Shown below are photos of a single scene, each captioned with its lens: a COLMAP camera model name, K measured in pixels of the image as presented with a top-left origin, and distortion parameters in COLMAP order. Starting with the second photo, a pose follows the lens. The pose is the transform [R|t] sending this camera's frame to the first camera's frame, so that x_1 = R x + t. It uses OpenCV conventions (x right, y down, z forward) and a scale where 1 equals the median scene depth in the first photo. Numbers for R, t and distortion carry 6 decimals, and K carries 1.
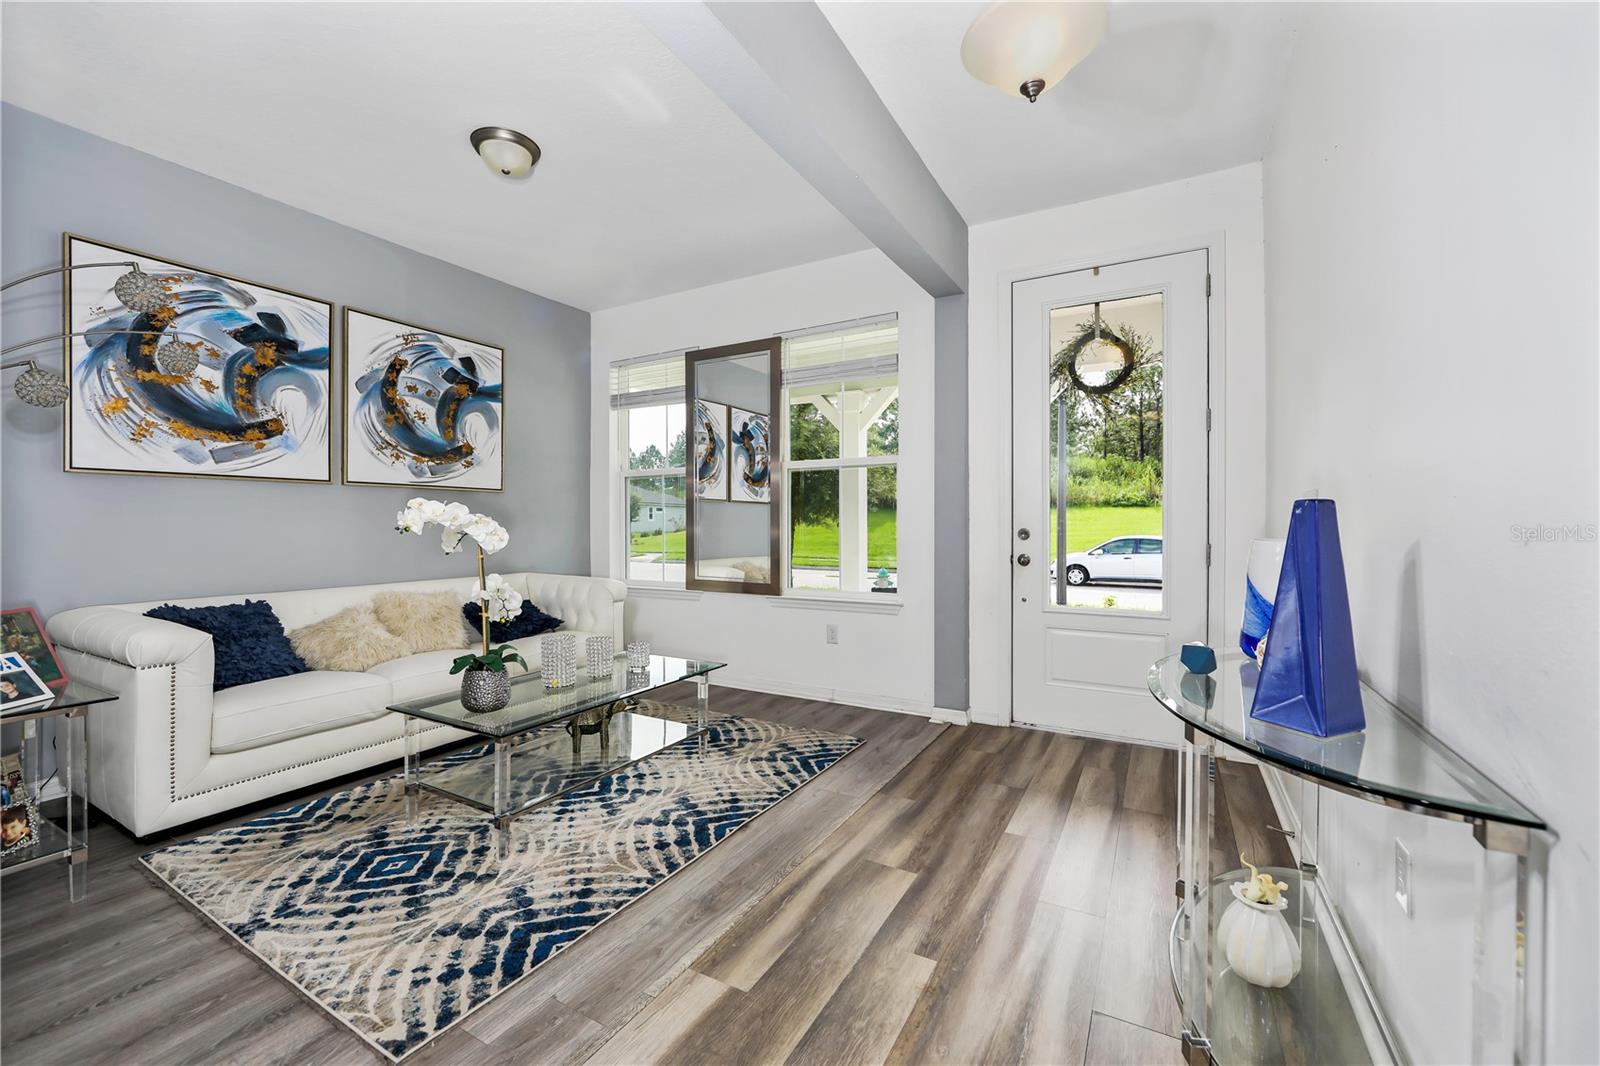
lens RADIAL K [[670.7, 0, 800.9], [0, 670.7, 530.1], [0, 0, 1]] dist [-0.011215, 0.000183]
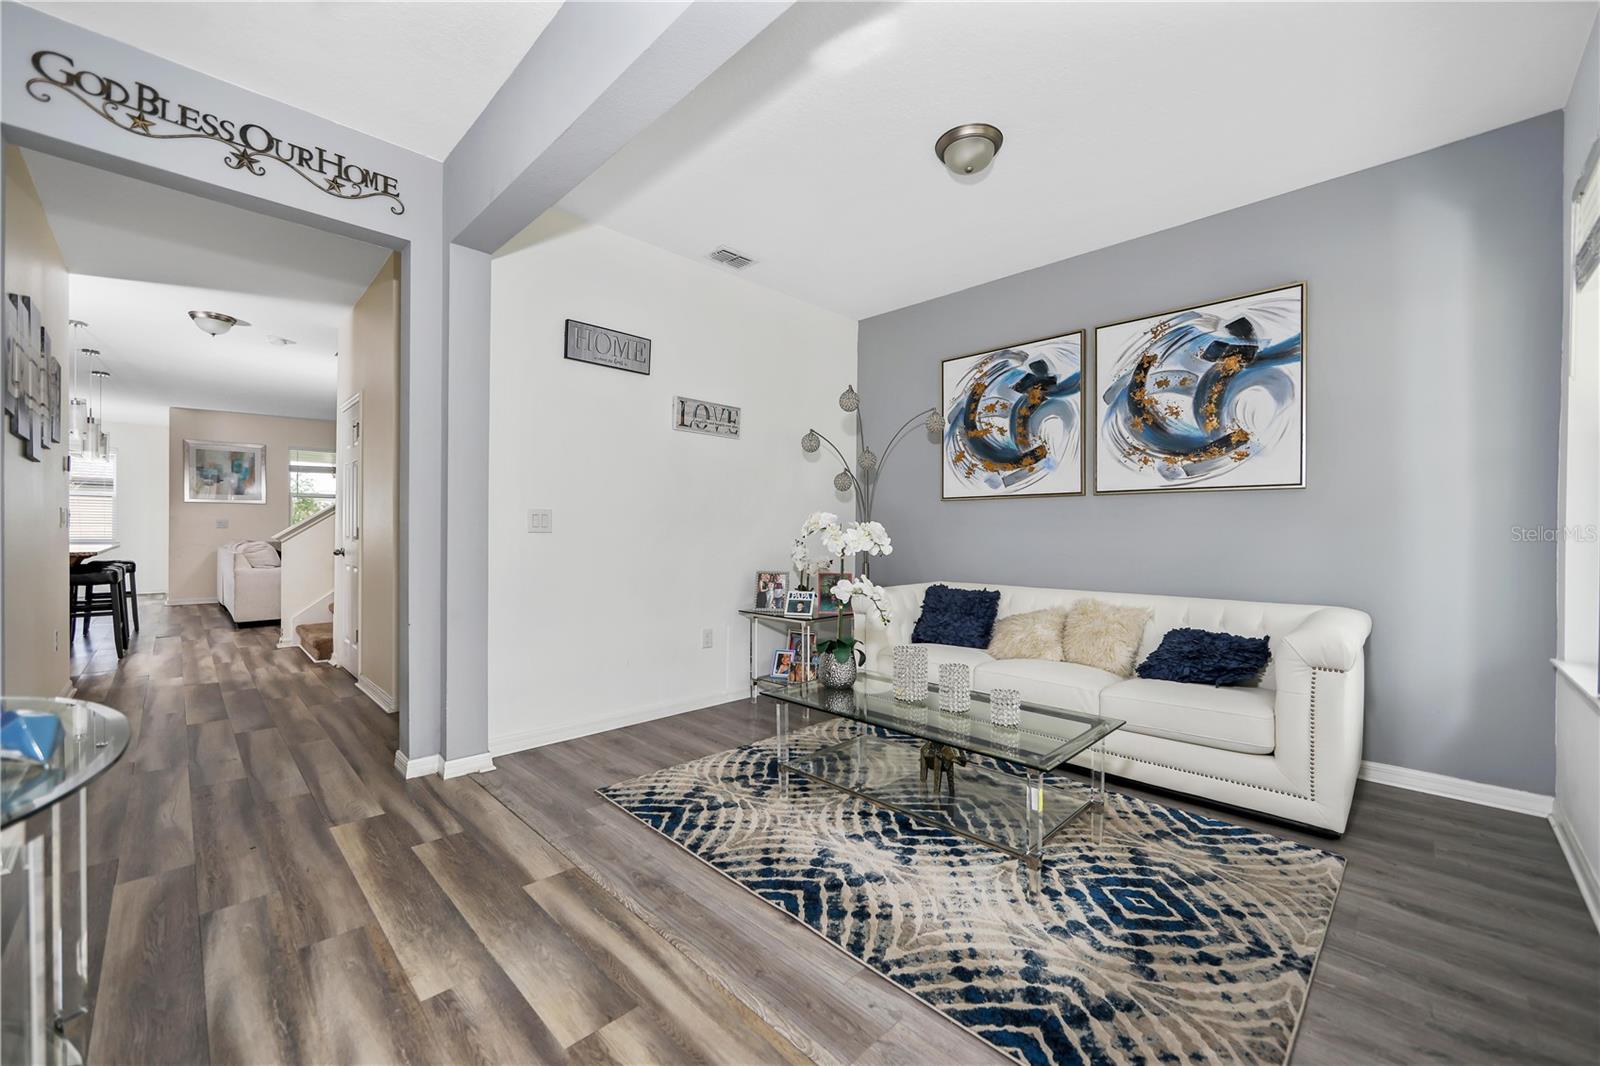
lens RADIAL K [[670.7, 0, 810.6], [0, 670.7, 529.2], [0, 0, 1]] dist [-0.011215, 0.000183]
pose [[-0.302788, -0.012616, -0.952975, 0.500628], [-0.019327, 0.999788, -0.007095, 0.002172], [0.952862, 0.016270, -0.302967, 0.971696]]
